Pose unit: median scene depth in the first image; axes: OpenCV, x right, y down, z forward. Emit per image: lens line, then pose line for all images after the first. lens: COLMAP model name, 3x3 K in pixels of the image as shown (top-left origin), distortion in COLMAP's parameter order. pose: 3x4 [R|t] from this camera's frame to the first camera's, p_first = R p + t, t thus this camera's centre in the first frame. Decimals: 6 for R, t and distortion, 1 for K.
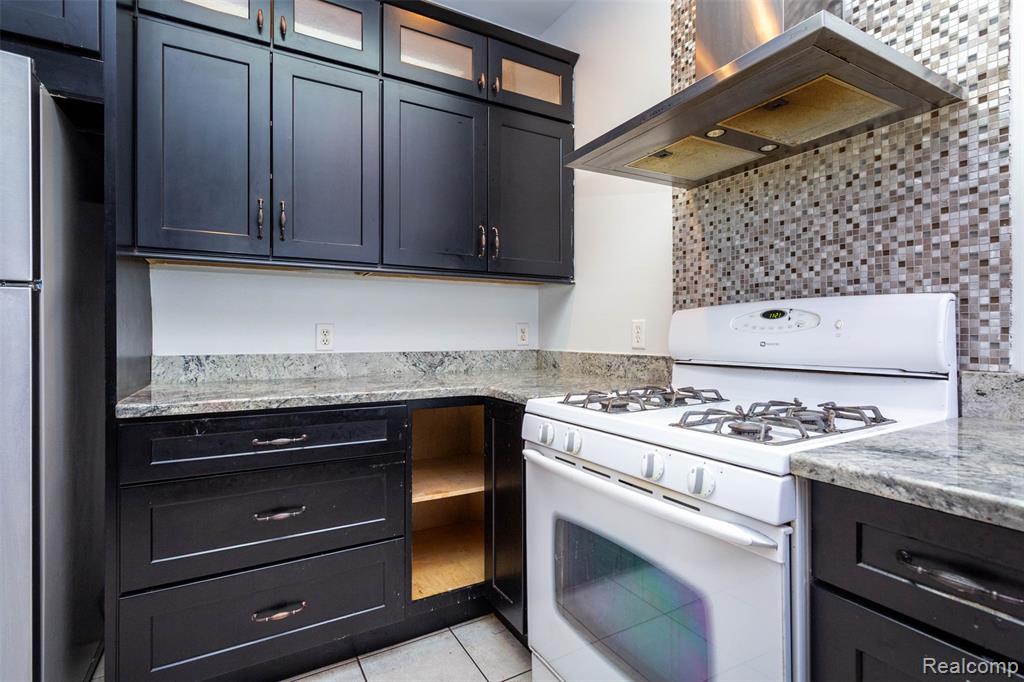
lens RADIAL K [[474.9, 0, 508.6], [0, 474.9, 331.3], [0, 0, 1]] dist [-0.000958, 0.000115]
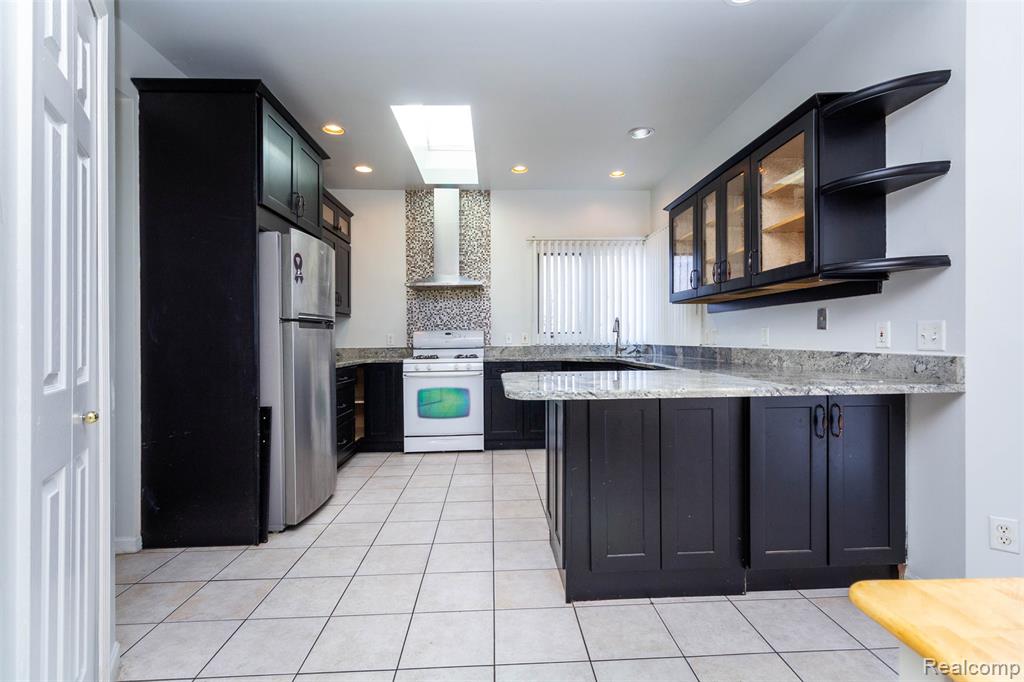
lens RADIAL K [[474.9, 0, 512.9], [0, 474.9, 338.1], [0, 0, 1]] dist [-0.000958, 0.000115]
pose [[0.456713, 0.007749, 0.889580, -2.678951], [0.000698, 0.999959, -0.009069, 0.034080], [-0.889614, 0.004762, 0.456689, -1.222858]]
